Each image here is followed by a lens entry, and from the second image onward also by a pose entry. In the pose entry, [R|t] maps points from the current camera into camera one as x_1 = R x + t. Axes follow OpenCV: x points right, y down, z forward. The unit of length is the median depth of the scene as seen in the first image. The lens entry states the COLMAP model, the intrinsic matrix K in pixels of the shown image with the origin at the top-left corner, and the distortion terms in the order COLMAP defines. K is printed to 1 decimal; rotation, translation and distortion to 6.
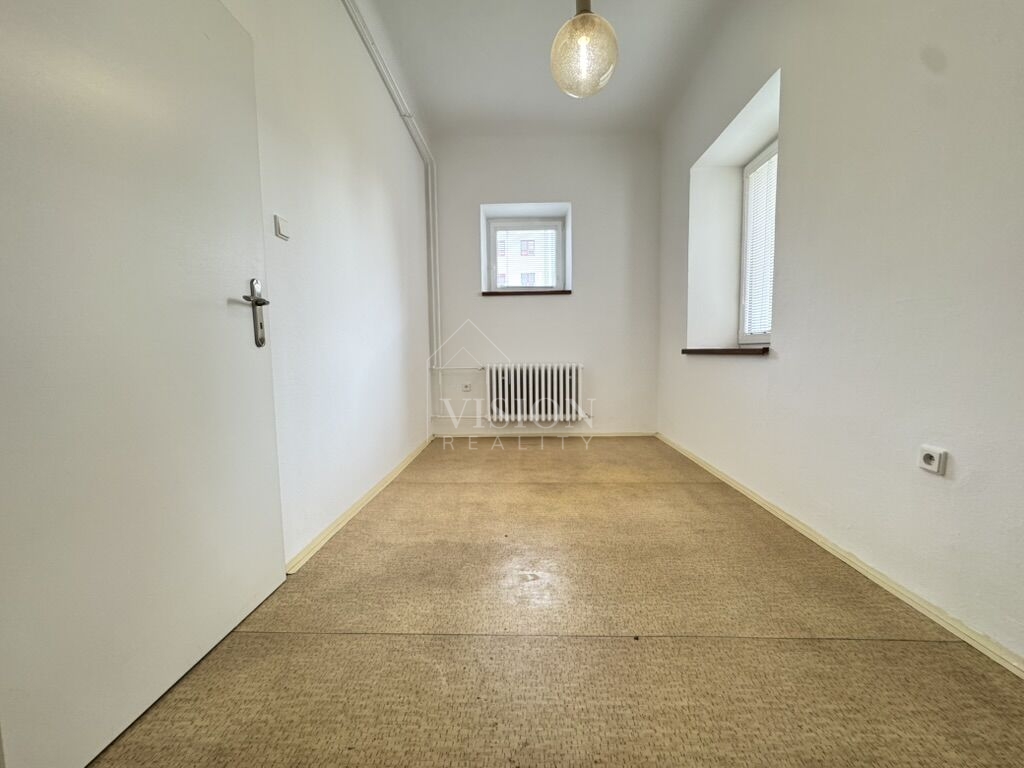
lens RADIAL K [[409.7, 0, 511.1], [0, 409.7, 384.8], [0, 0, 1]] dist [-0.001168, 0.000203]
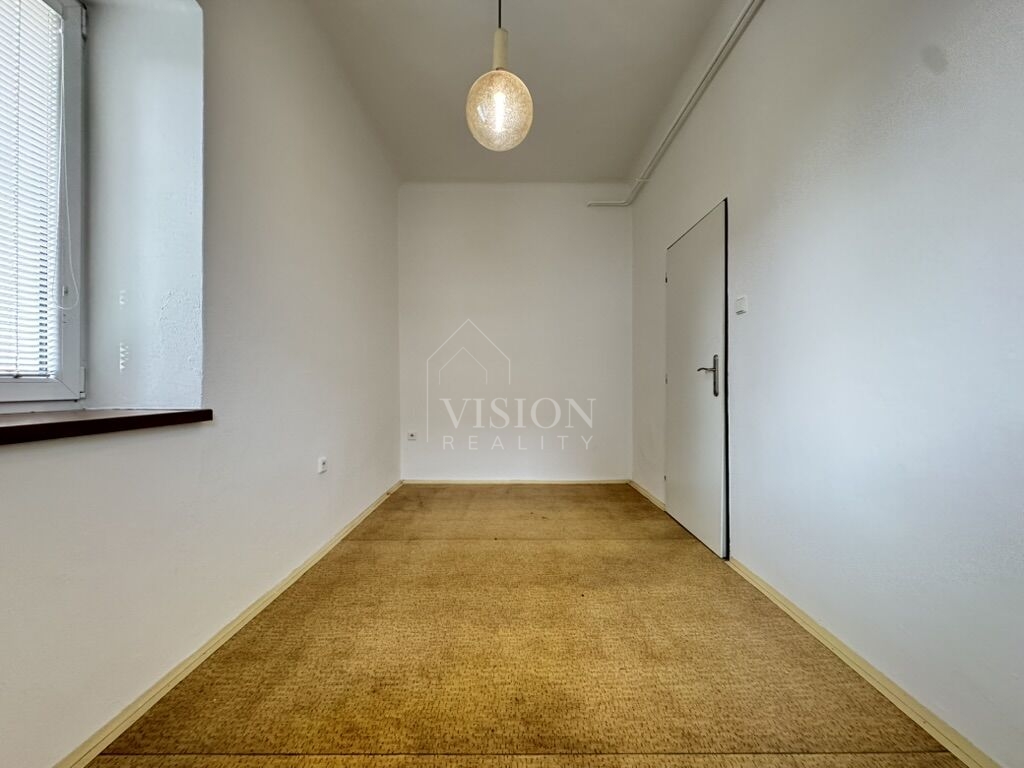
lens RADIAL K [[409.7, 0, 511.1], [0, 409.7, 384.8], [0, 0, 1]] dist [-0.001168, 0.000203]
pose [[-0.999438, 0.014085, -0.030434, 0.161099], [0.011679, 0.996897, 0.077841, -0.182697], [0.031436, 0.077442, -0.996501, 1.726371]]
